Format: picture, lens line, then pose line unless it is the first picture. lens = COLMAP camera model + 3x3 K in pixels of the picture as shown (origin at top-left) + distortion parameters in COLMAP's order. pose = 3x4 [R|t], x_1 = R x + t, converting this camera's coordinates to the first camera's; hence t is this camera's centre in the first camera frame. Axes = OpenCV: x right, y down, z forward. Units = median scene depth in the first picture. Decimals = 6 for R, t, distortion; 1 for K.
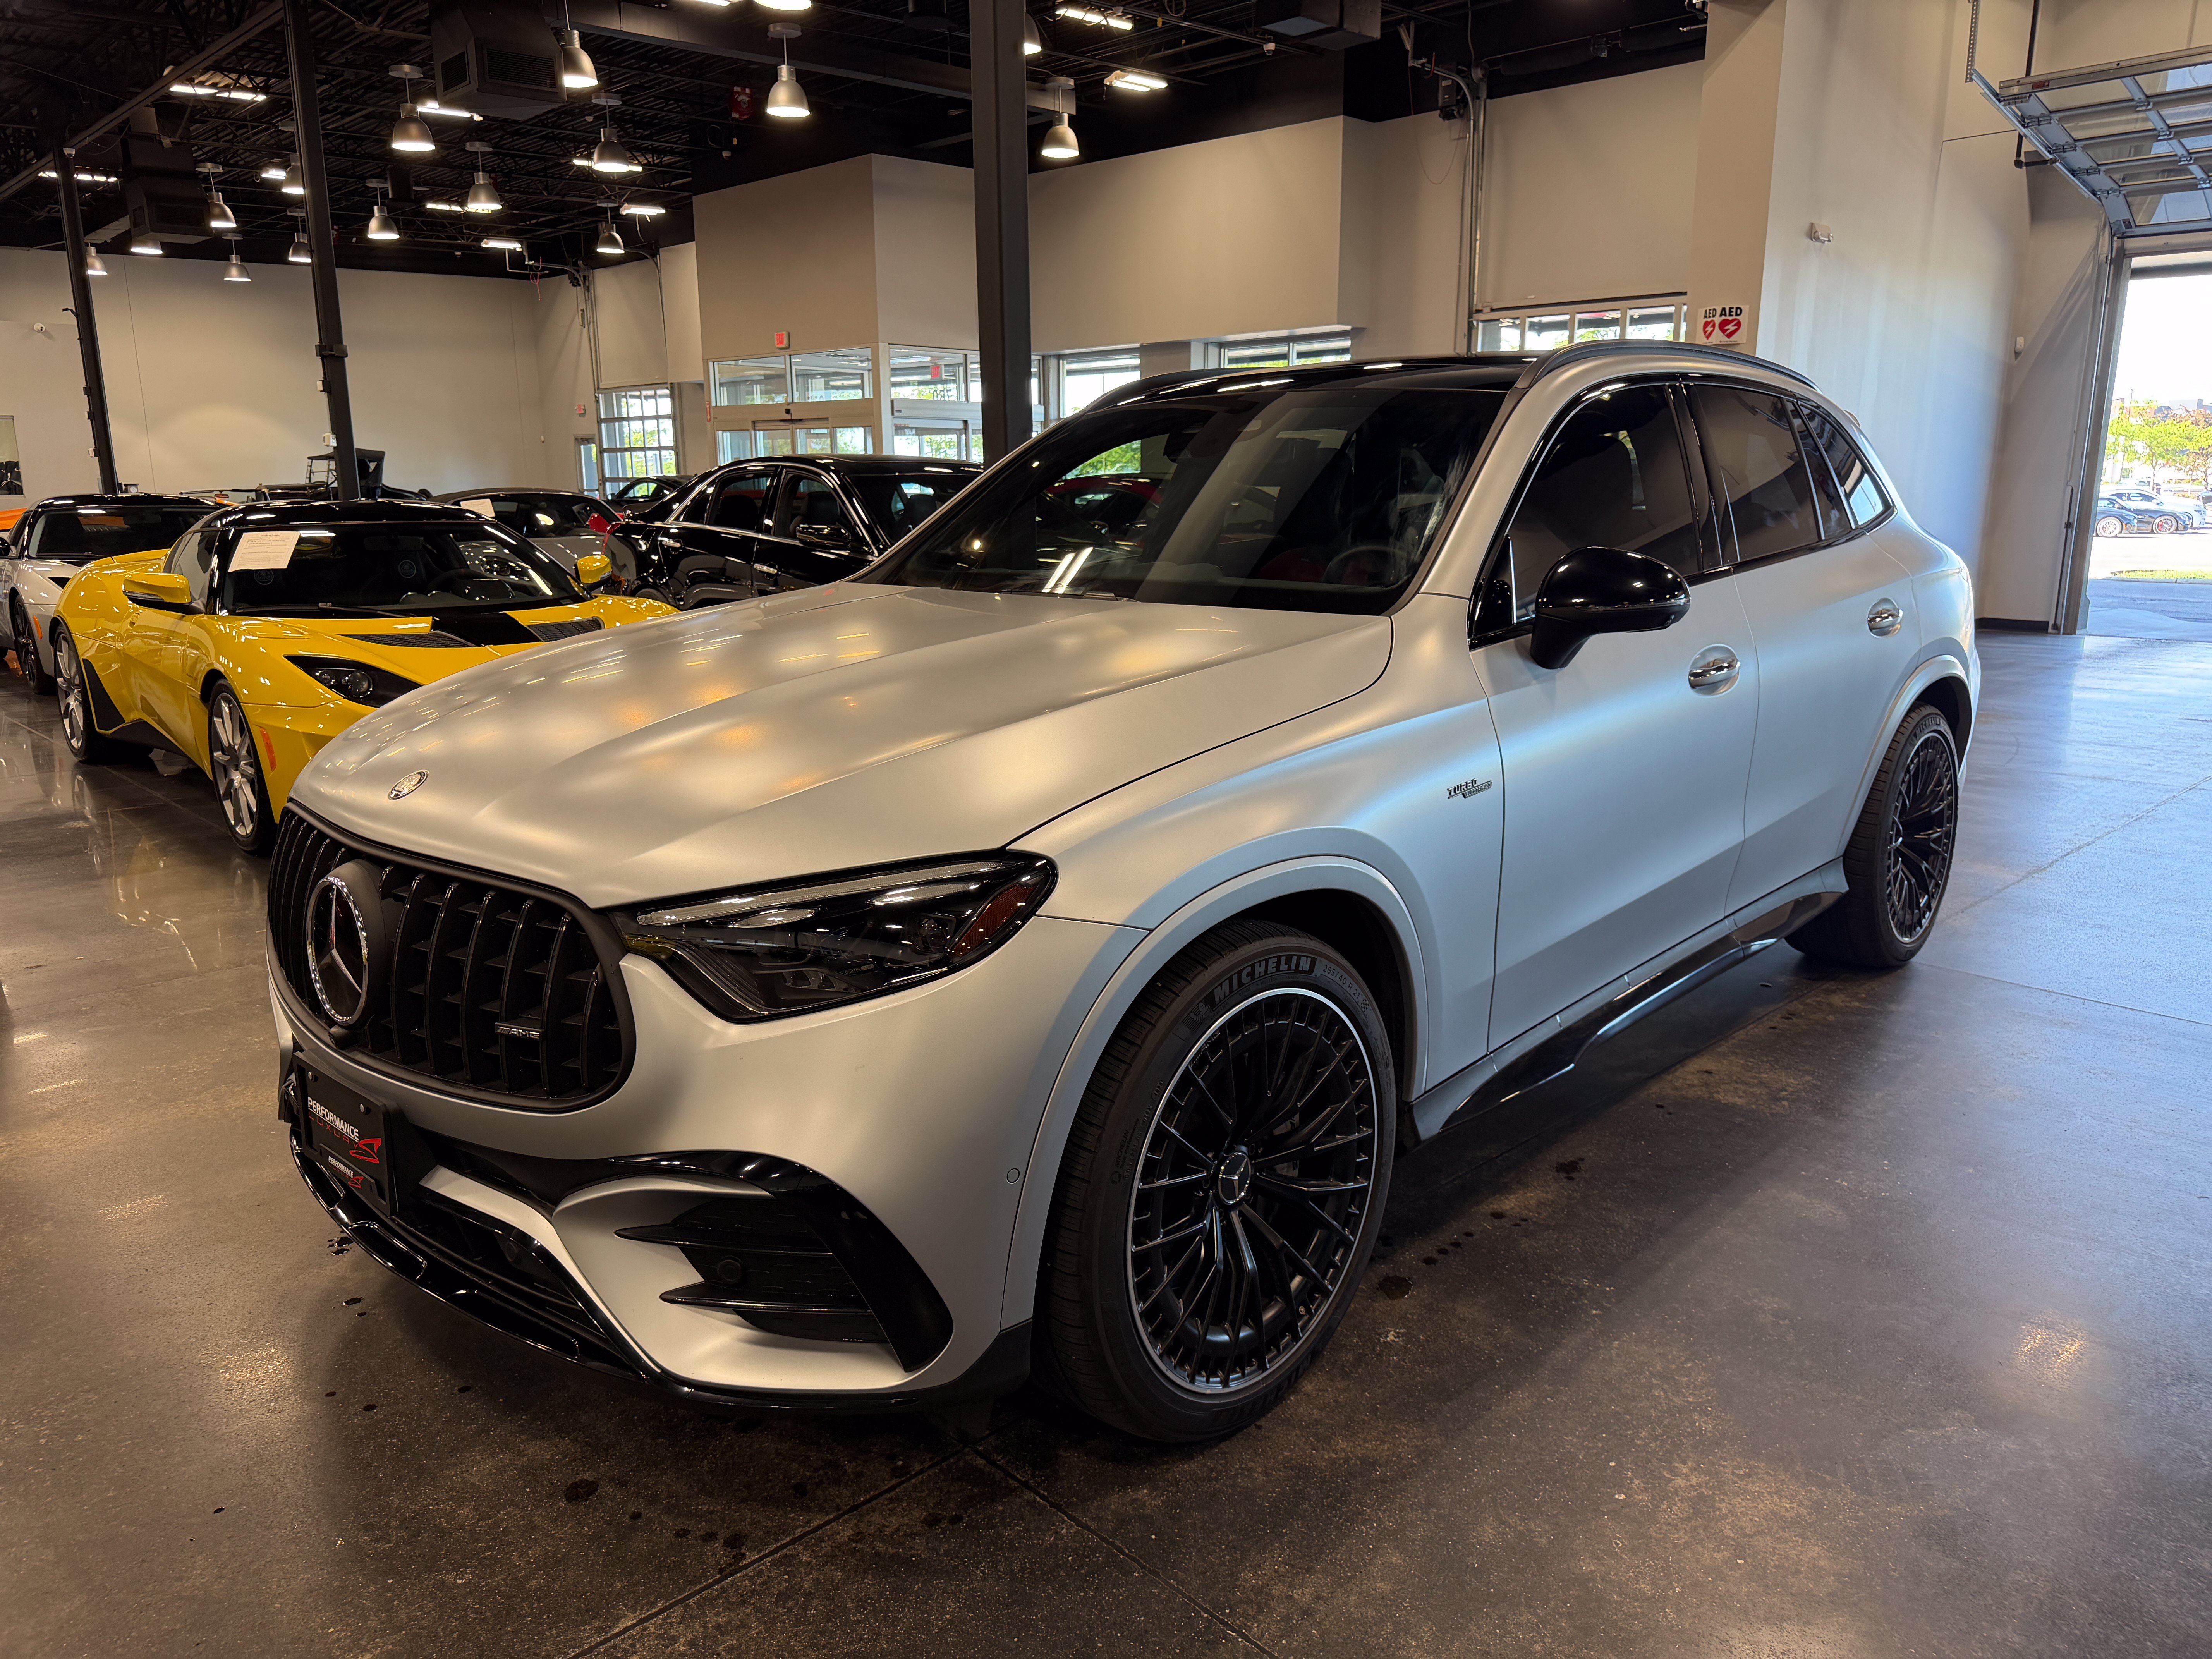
lens RADIAL K [[1556.6, 0, 1106.0], [0, 1556.6, 829.5], [0, 0, 1]] dist [0.001147, -0.022867]
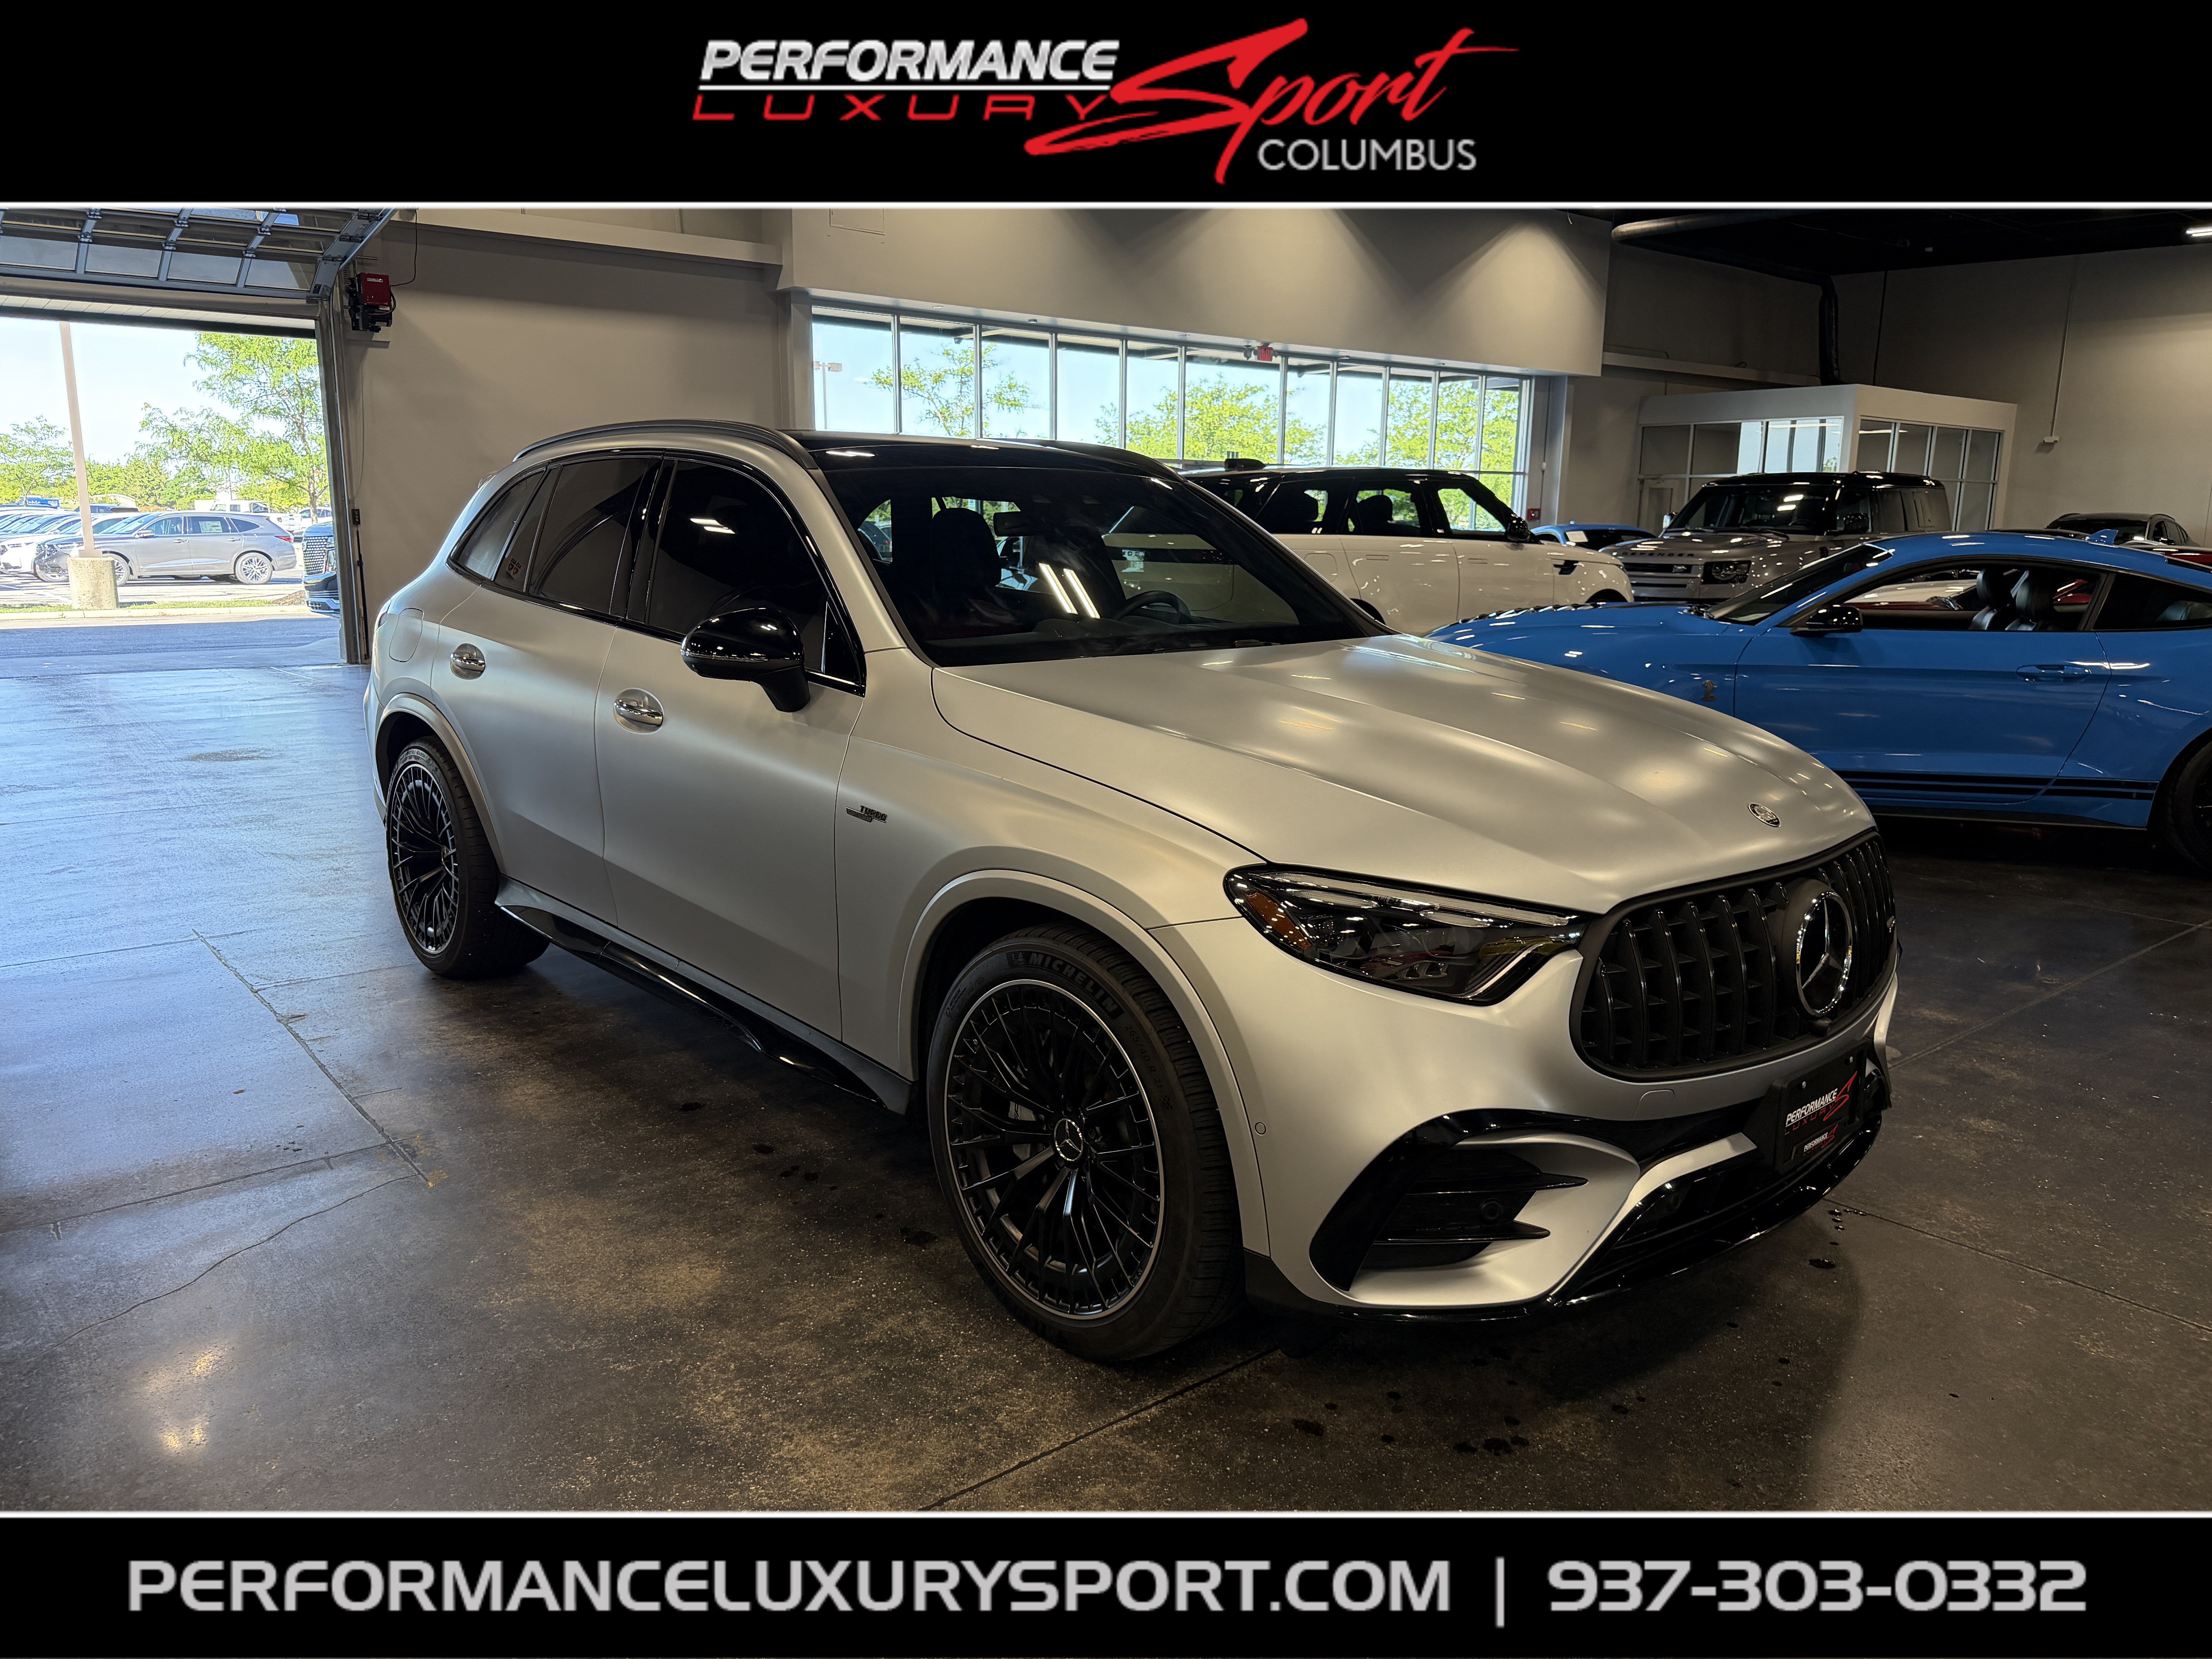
lens RADIAL K [[1556.6, 0, 1106.0], [0, 1556.6, 829.5], [0, 0, 1]] dist [0.001147, -0.022867]
pose [[0.088333, -0.184571, 0.978842, -0.335038], [0.205217, 0.964974, 0.163437, -0.062415], [-0.974722, 0.186438, 0.123116, 0.273179]]
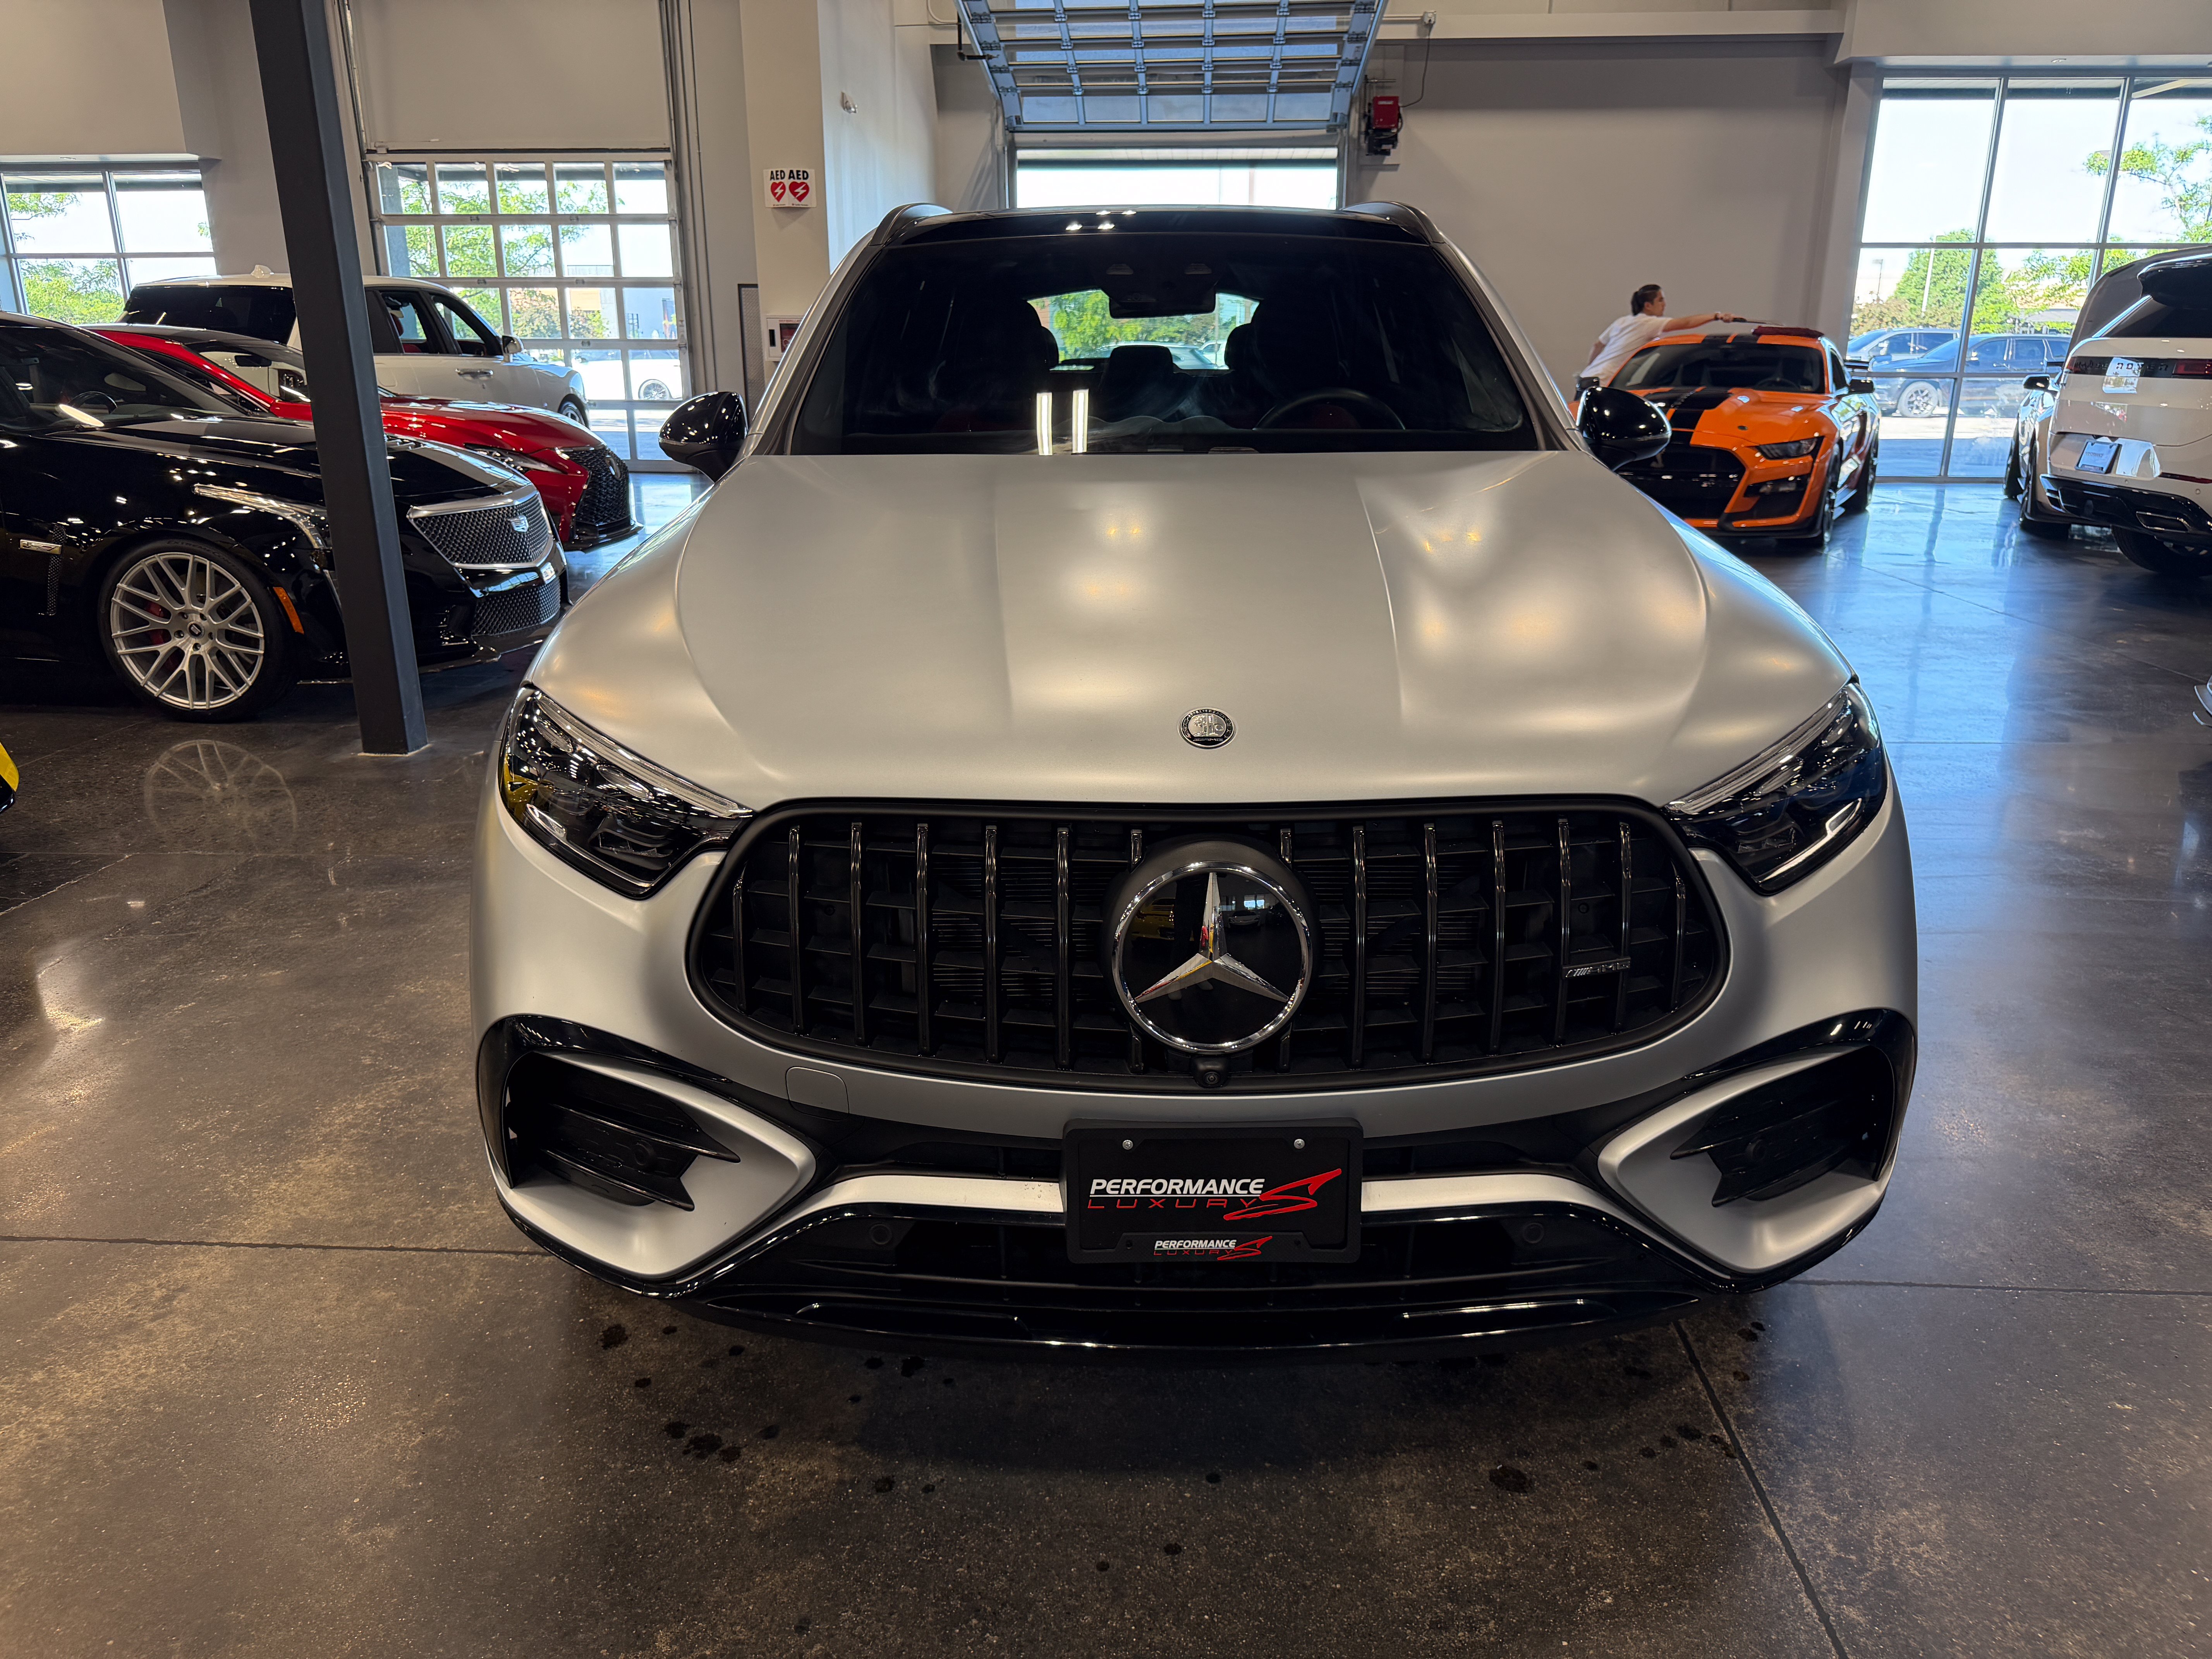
lens RADIAL K [[1542.9, 0, 1106.0], [0, 1542.9, 829.5], [0, 0, 1]] dist [-0.004551, 0.002498]
pose [[0.730226, -0.199283, 0.653495, -0.198294], [0.145087, 0.979929, 0.136707, -0.017756], [-0.667622, -0.005013, 0.744483, 0.099229]]
